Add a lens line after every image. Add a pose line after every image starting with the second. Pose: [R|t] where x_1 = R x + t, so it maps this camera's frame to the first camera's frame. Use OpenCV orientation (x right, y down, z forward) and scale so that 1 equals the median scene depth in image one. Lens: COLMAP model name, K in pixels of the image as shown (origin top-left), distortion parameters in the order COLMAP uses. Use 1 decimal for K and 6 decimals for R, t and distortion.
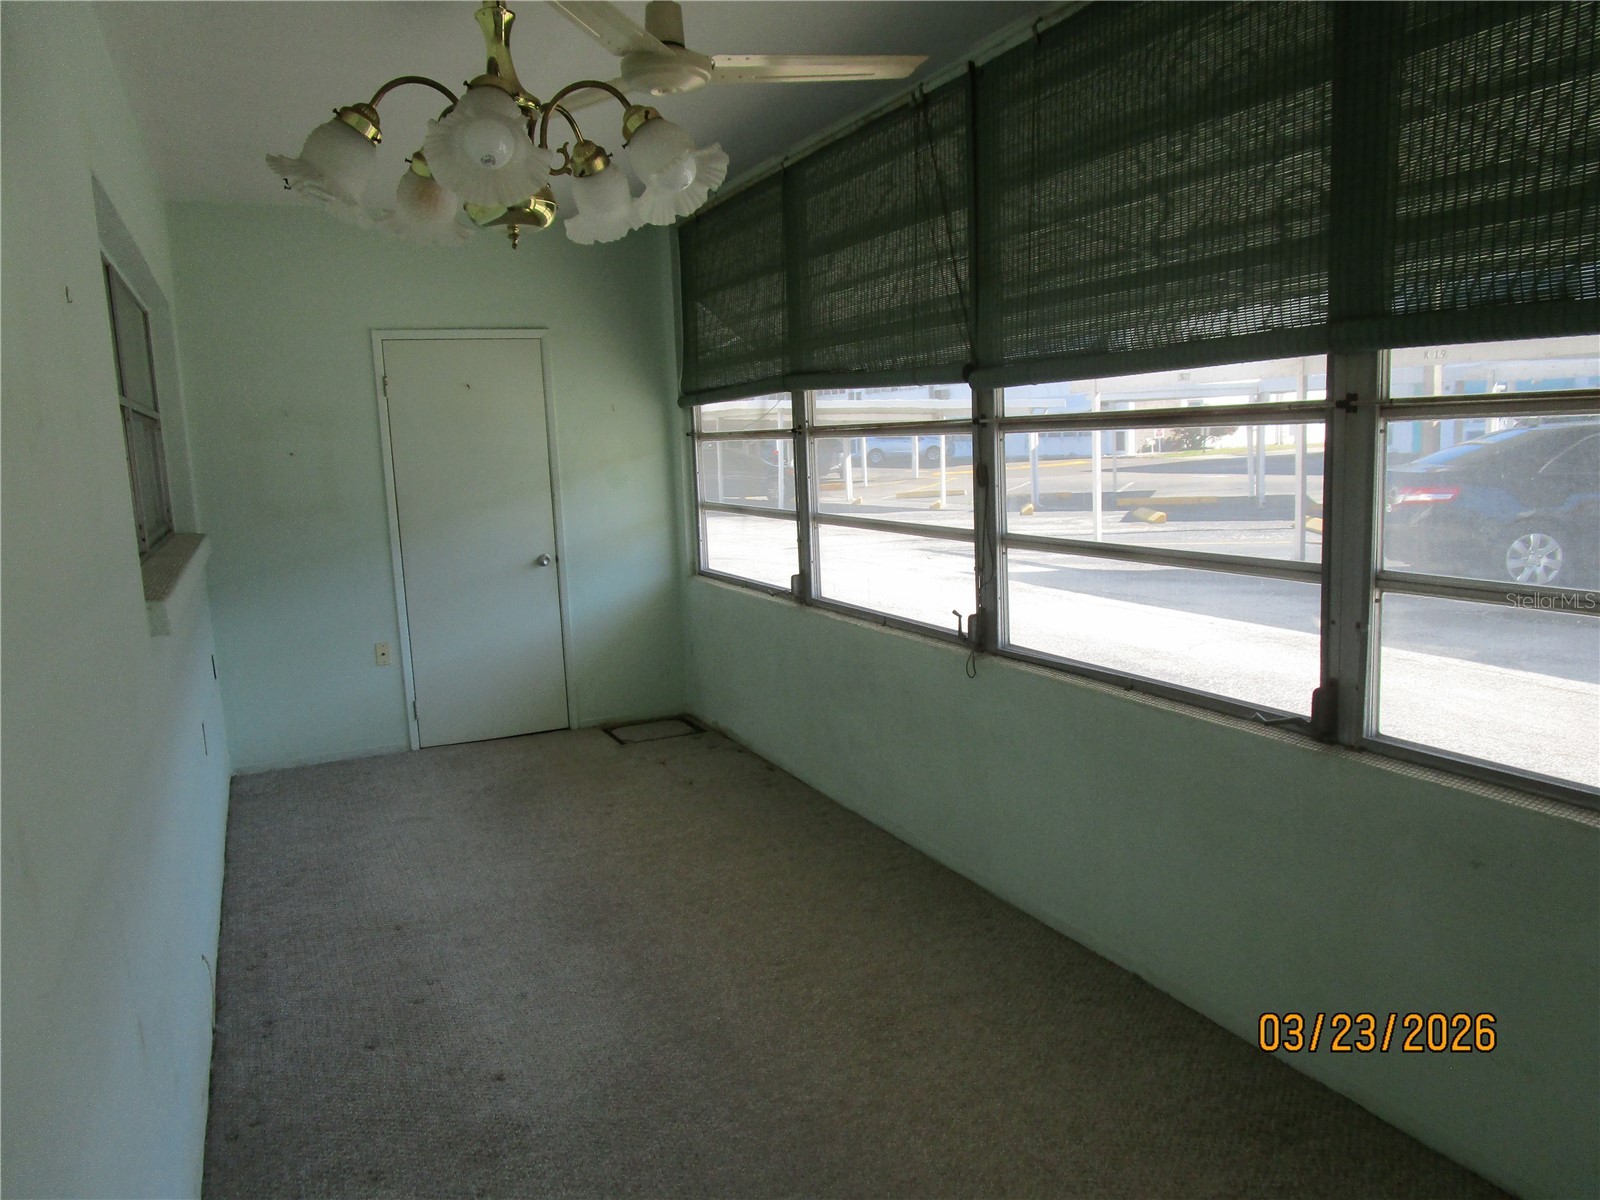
lens RADIAL K [[1131.4, 0, 800.0], [0, 1131.4, 601.6], [0, 0, 1]] dist [-0.026280, 0.003746]
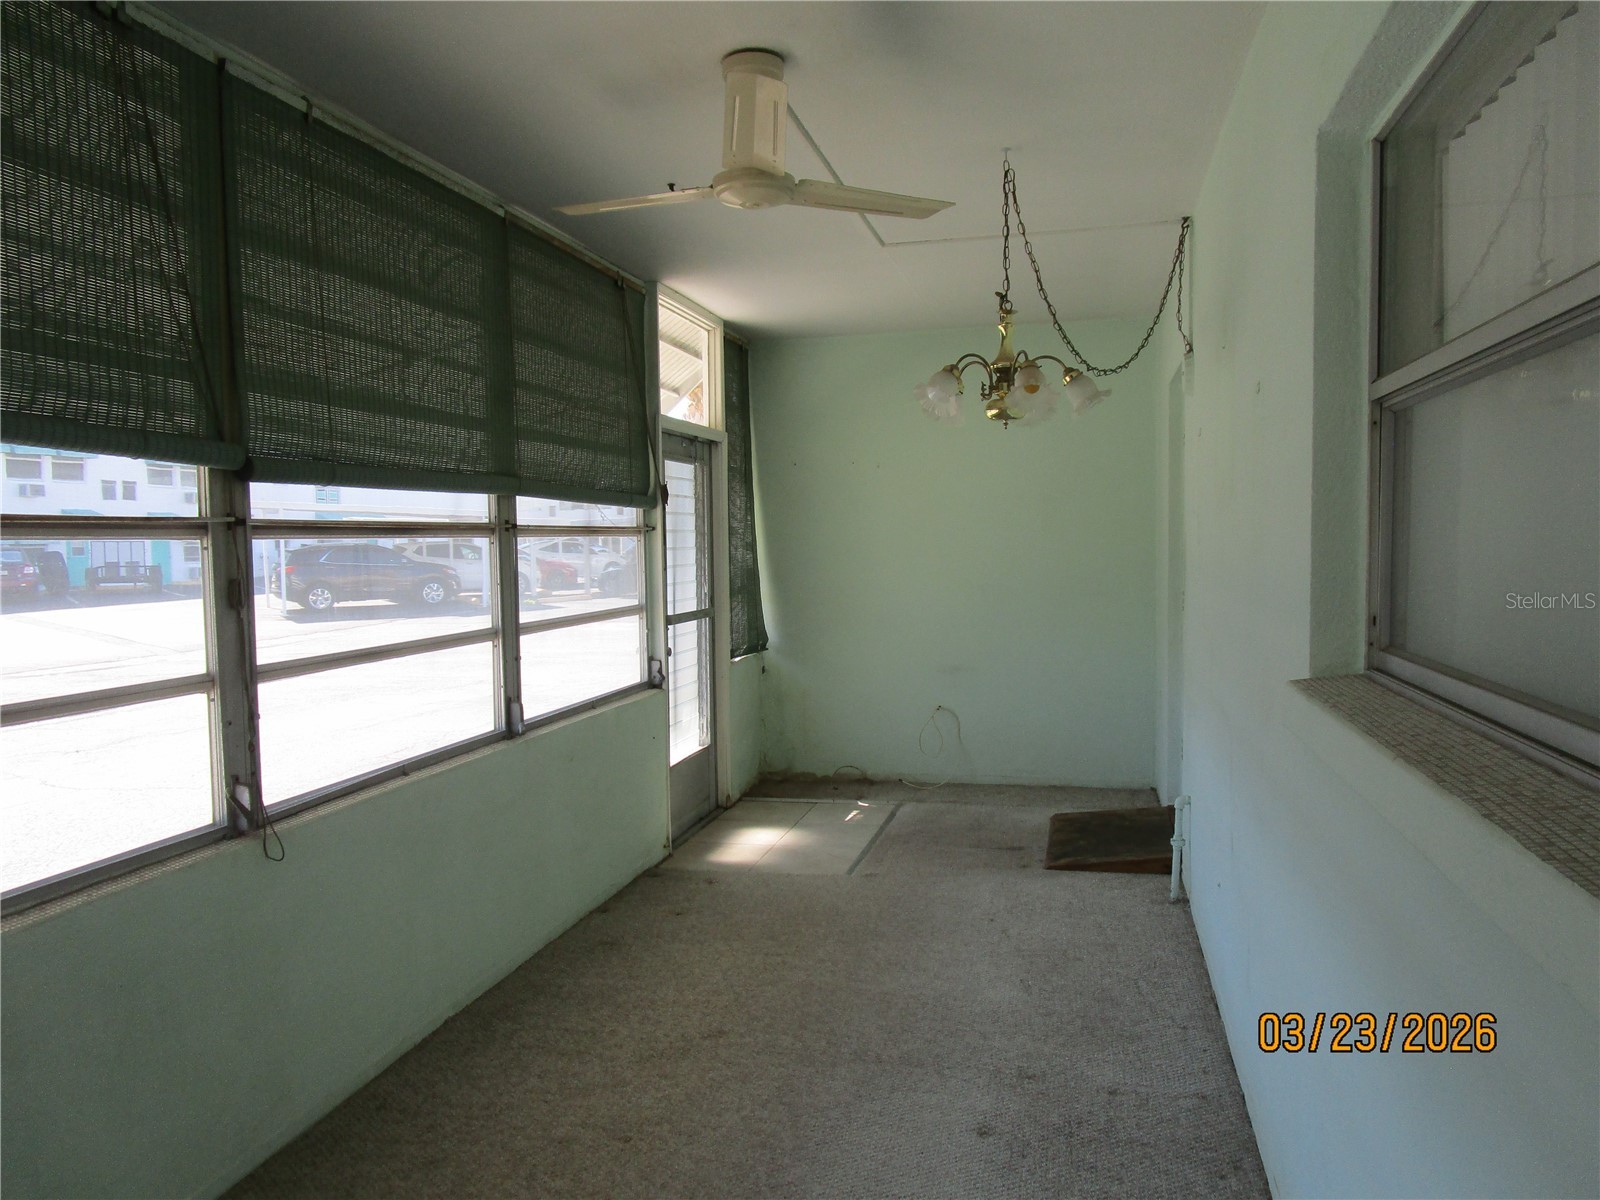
lens RADIAL K [[1131.4, 0, 799.9], [0, 1131.4, 599.8], [0, 0, 1]] dist [-0.026280, 0.003746]
pose [[-0.768069, 0.020474, 0.640040, -0.634886], [0.141903, 0.980082, 0.138937, -0.167830], [-0.624447, 0.197537, -0.755676, 1.408935]]
